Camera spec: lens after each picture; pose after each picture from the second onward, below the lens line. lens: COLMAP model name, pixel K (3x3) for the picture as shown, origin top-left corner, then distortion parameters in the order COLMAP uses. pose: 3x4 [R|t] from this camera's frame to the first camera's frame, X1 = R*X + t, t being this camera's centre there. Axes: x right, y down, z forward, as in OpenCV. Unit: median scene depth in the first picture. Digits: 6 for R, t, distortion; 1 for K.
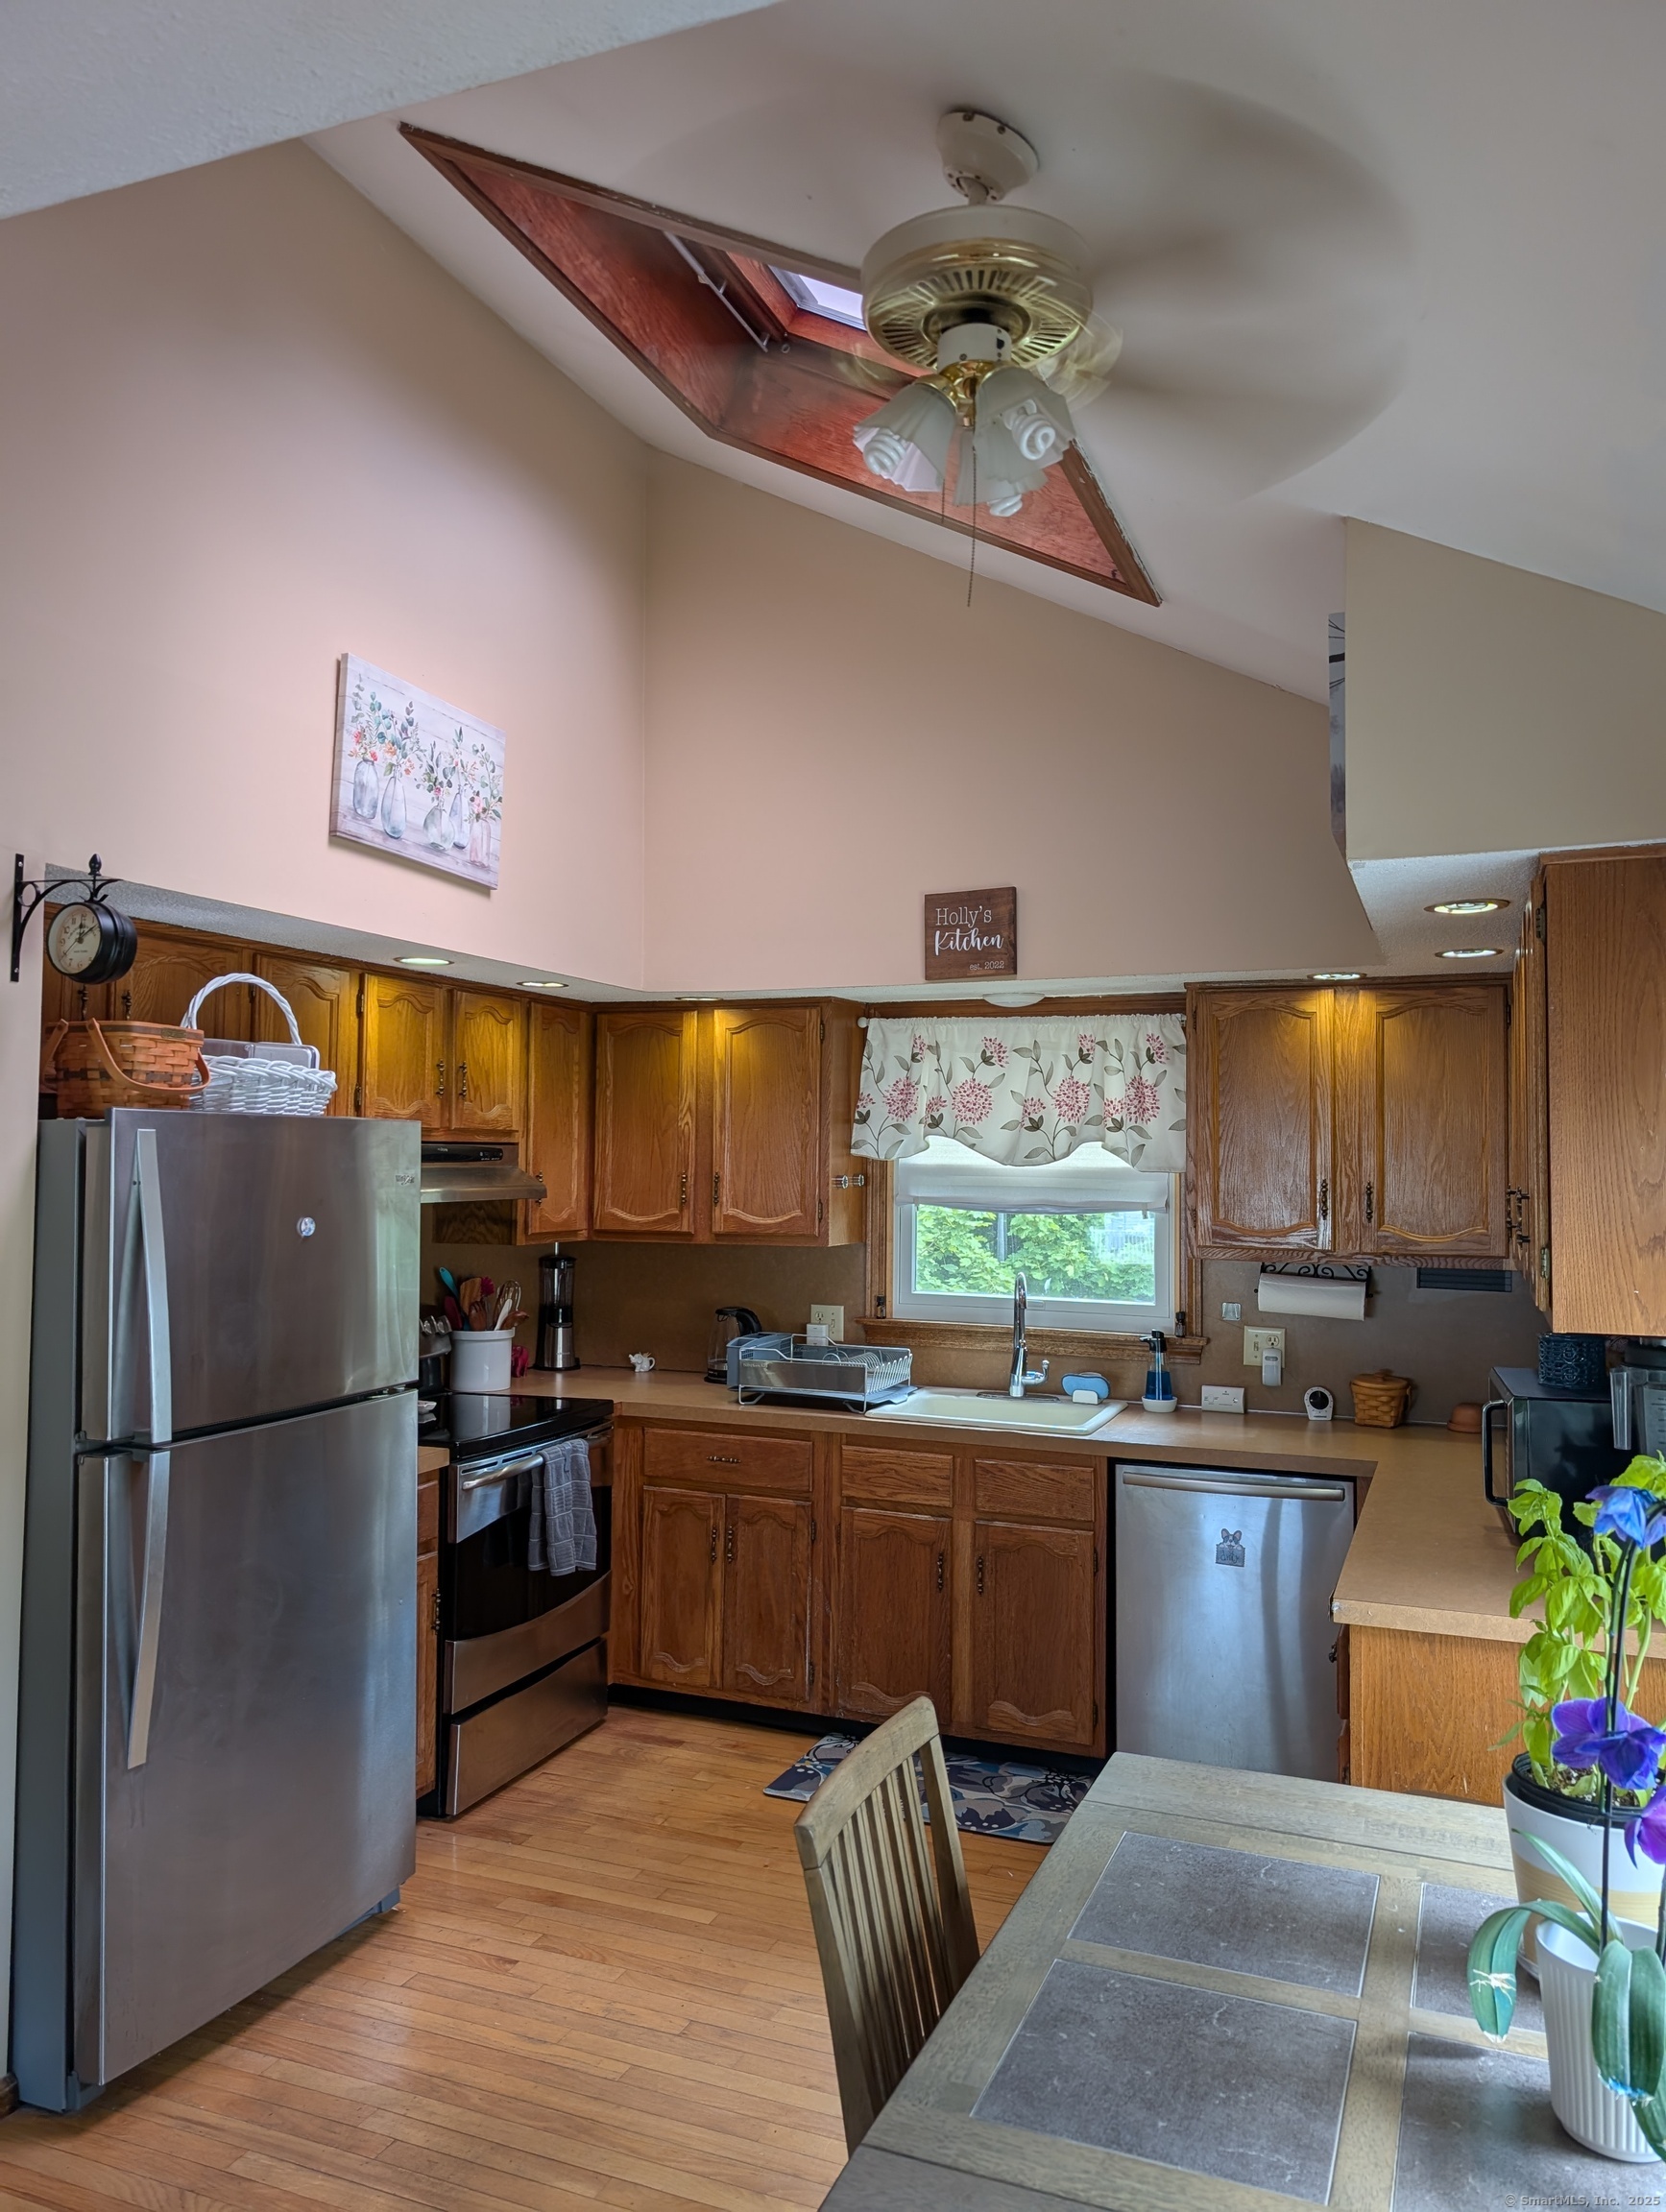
lens RADIAL K [[1566.0, 0, 841.2], [0, 1566.0, 1073.4], [0, 0, 1]] dist [0.020743, -0.022147]
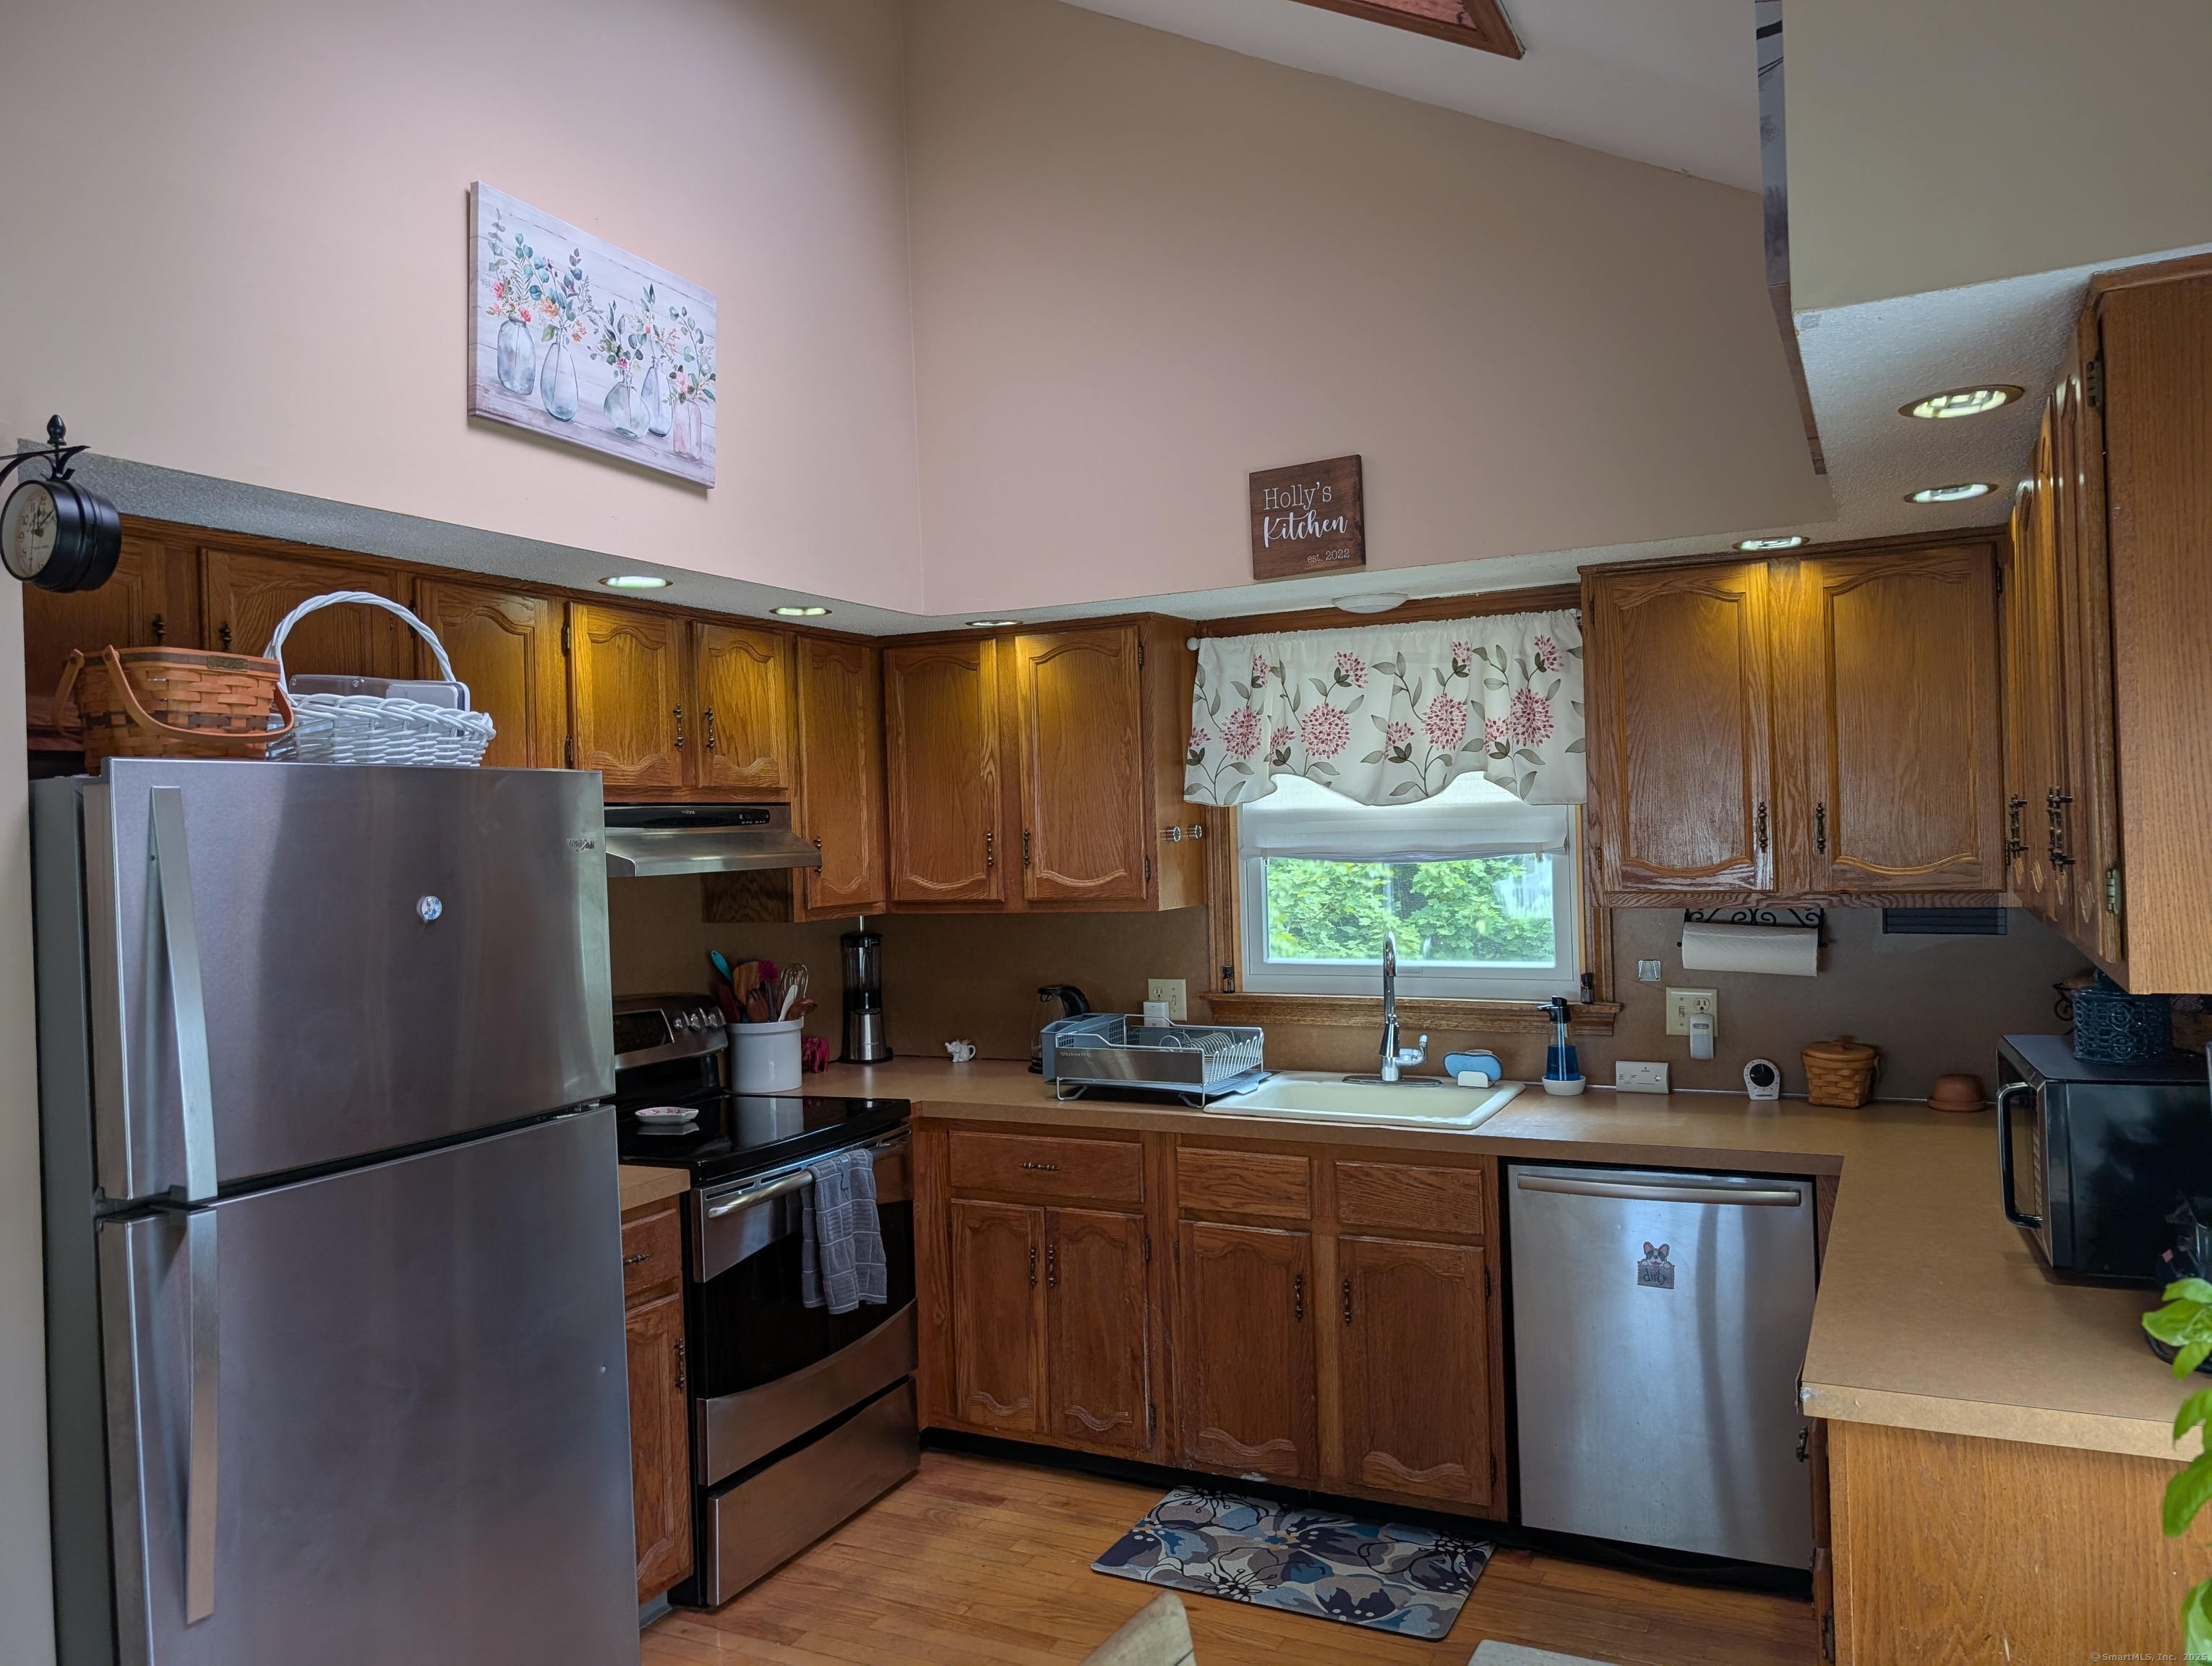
lens RADIAL K [[1566.1, 0, 1148.8], [0, 1566.1, 809.7], [0, 0, 1]] dist [0.020743, -0.022147]
pose [[0.996878, -0.041750, -0.067014, 0.050613], [0.044617, 0.998126, 0.041875, 0.023970], [0.065141, -0.044734, 0.996873, 0.184794]]
